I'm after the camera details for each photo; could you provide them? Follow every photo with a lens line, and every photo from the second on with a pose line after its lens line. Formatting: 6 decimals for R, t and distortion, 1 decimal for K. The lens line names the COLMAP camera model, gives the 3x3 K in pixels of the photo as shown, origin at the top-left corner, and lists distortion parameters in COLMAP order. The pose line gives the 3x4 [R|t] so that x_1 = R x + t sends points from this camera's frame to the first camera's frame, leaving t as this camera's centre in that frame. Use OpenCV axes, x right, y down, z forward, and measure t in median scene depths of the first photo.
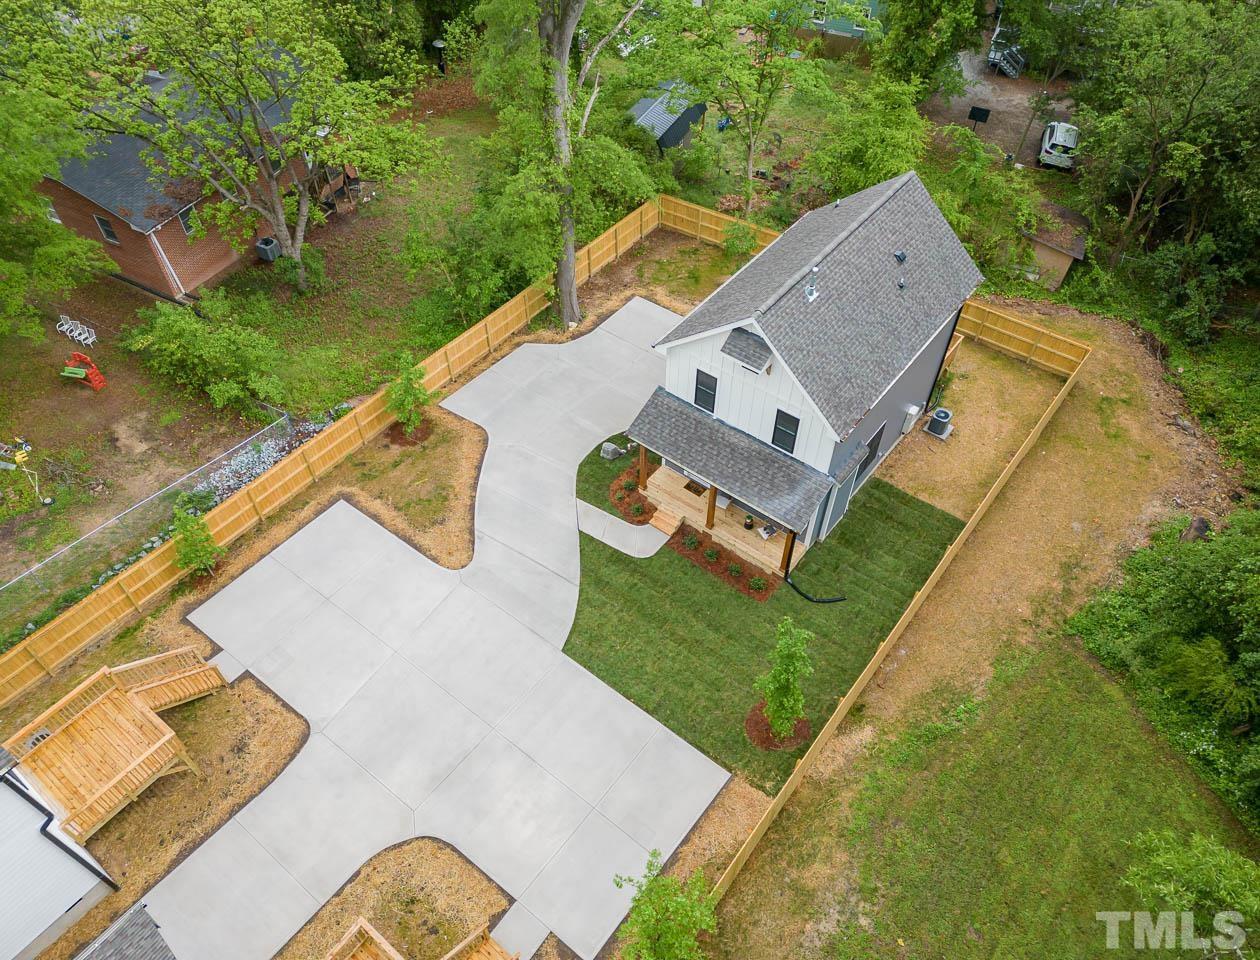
lens RADIAL K [[895.2, 0, 626.9], [0, 895.2, 471.3], [0, 0, 1]] dist [0.071867, -0.068332]
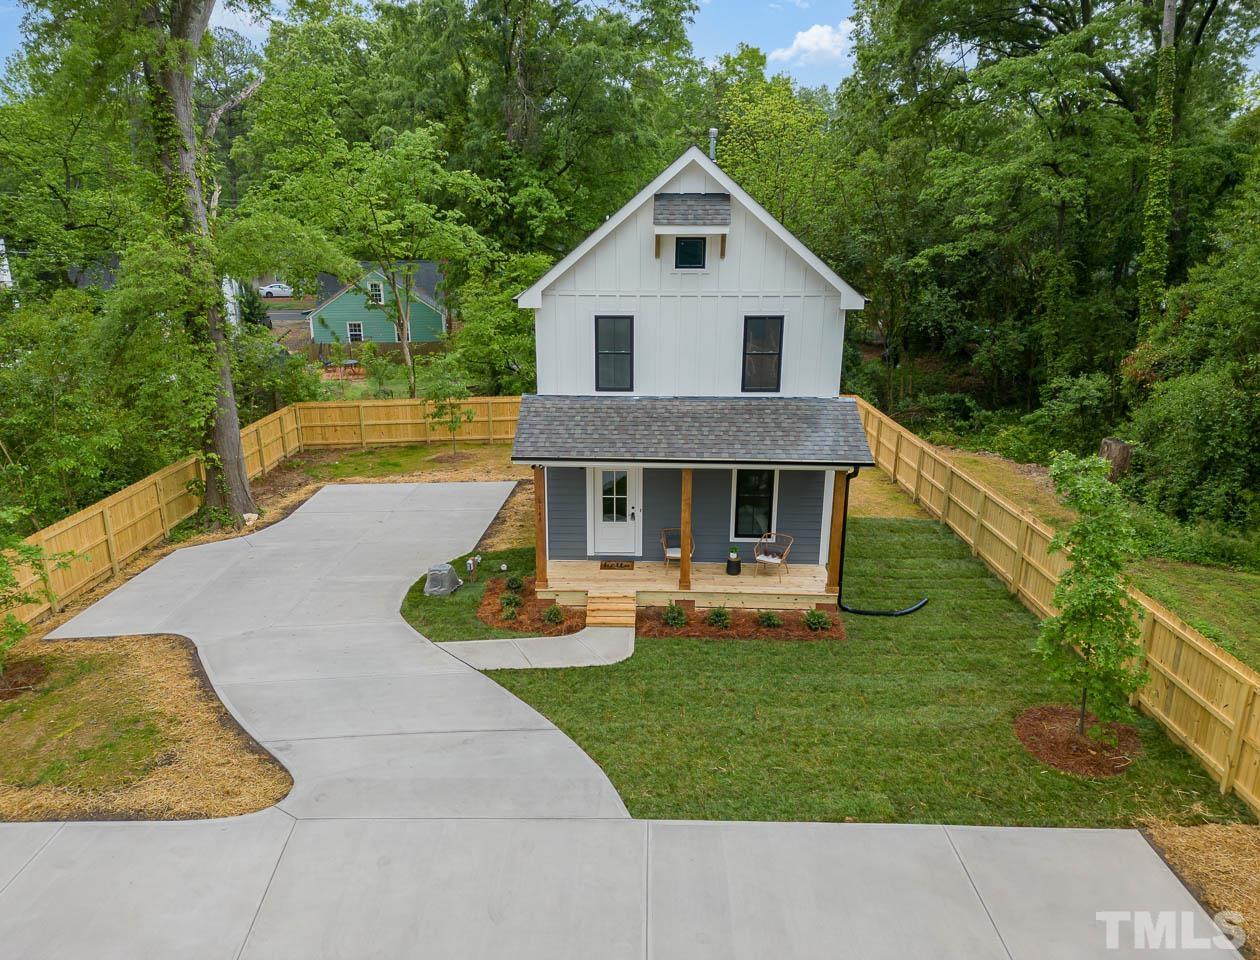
lens RADIAL K [[895.2, 0, 627.1], [0, 895.2, 472.2], [0, 0, 1]] dist [0.071867, -0.068332]
pose [[0.803710, -0.170945, 0.569937, -0.258851], [0.439677, 0.815998, -0.375274, 0.203580], [-0.400917, 0.552200, 0.730987, 0.548256]]
